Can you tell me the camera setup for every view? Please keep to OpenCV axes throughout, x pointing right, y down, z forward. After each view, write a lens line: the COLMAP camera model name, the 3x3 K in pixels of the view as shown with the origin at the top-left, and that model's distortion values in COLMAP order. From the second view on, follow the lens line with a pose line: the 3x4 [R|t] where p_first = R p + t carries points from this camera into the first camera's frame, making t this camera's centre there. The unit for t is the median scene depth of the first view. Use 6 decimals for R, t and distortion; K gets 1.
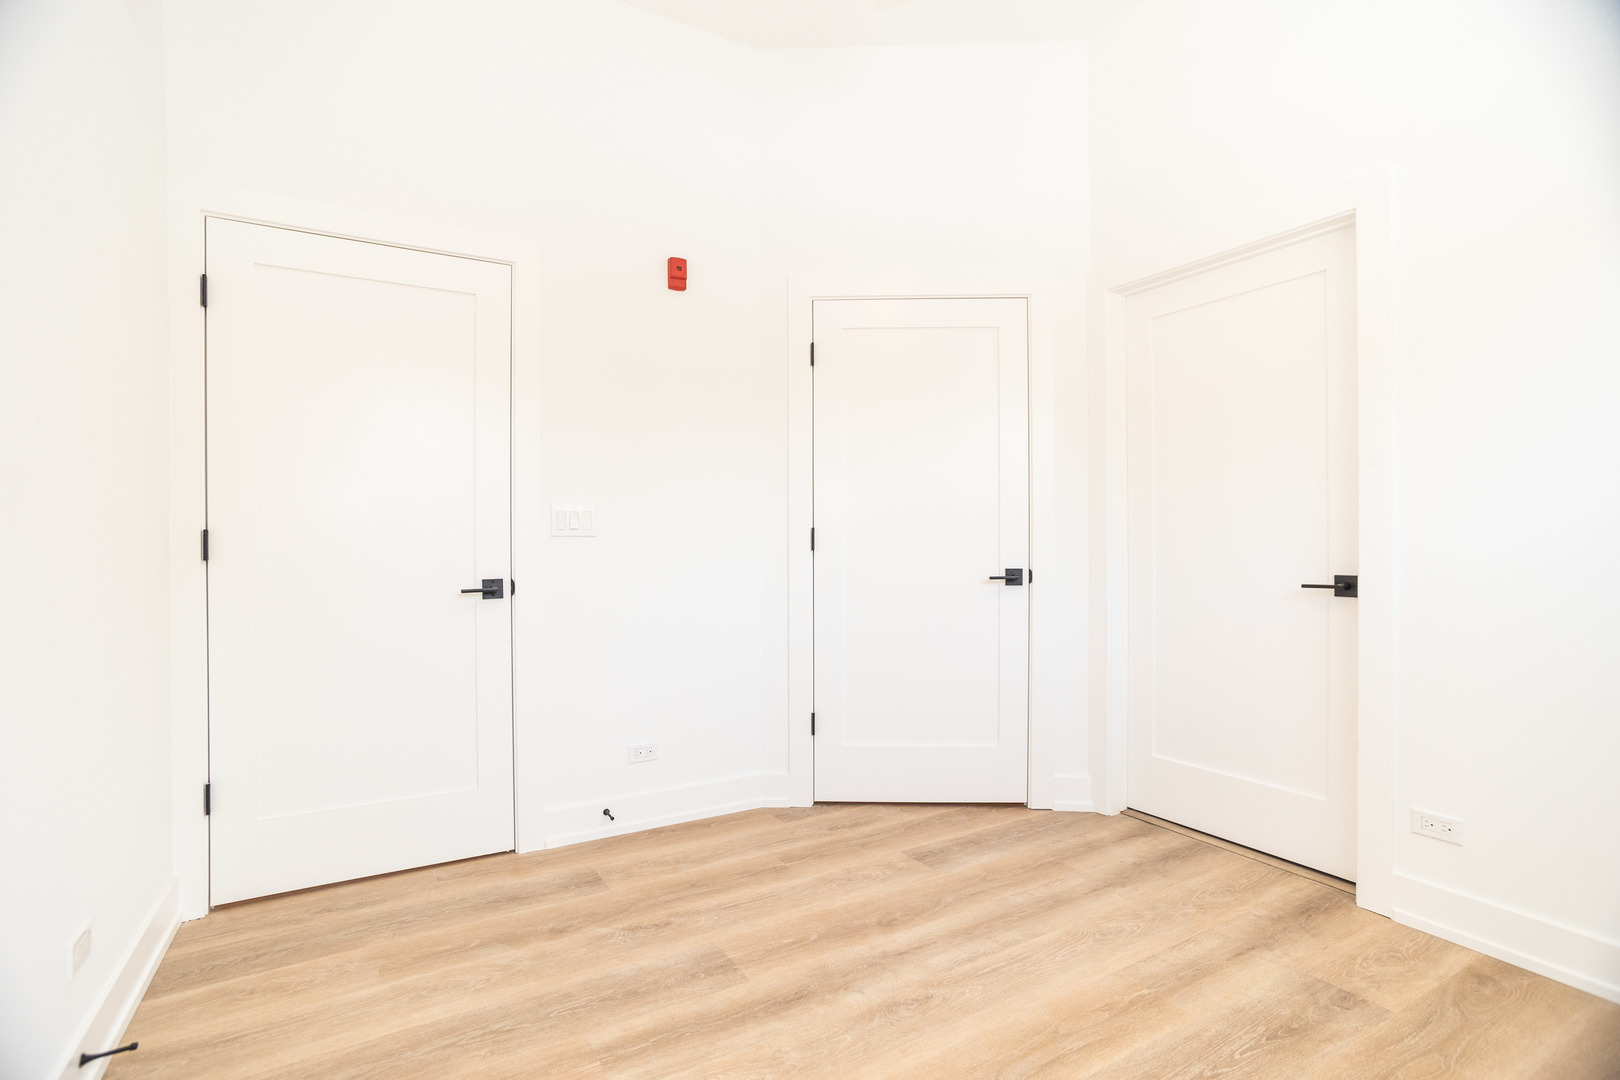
lens RADIAL K [[775.1, 0, 800.2], [0, 775.1, 546.0], [0, 0, 1]] dist [-0.077323, 0.047293]
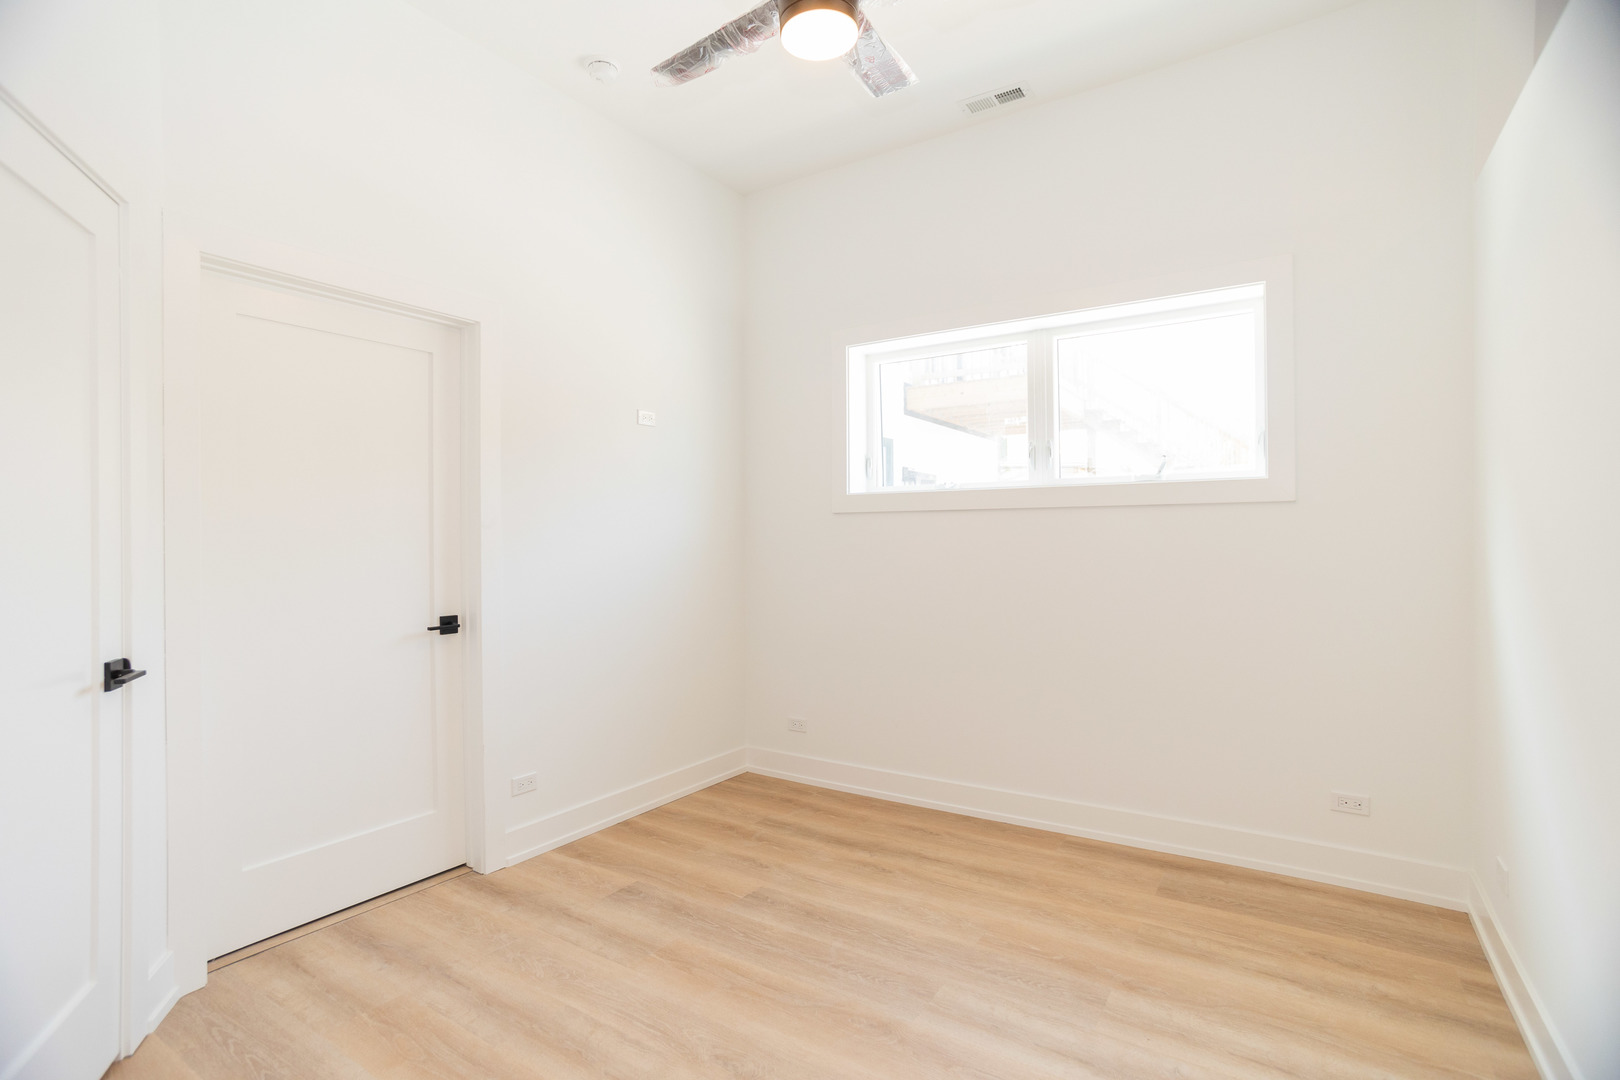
lens RADIAL K [[775.1, 0, 800.2], [0, 775.1, 546.0], [0, 0, 1]] dist [-0.077323, 0.047293]
pose [[-0.440890, -0.001132, 0.897561, -0.644189], [0.007749, 0.999957, 0.005068, -0.078273], [-0.897528, 0.009190, -0.440862, 1.090827]]
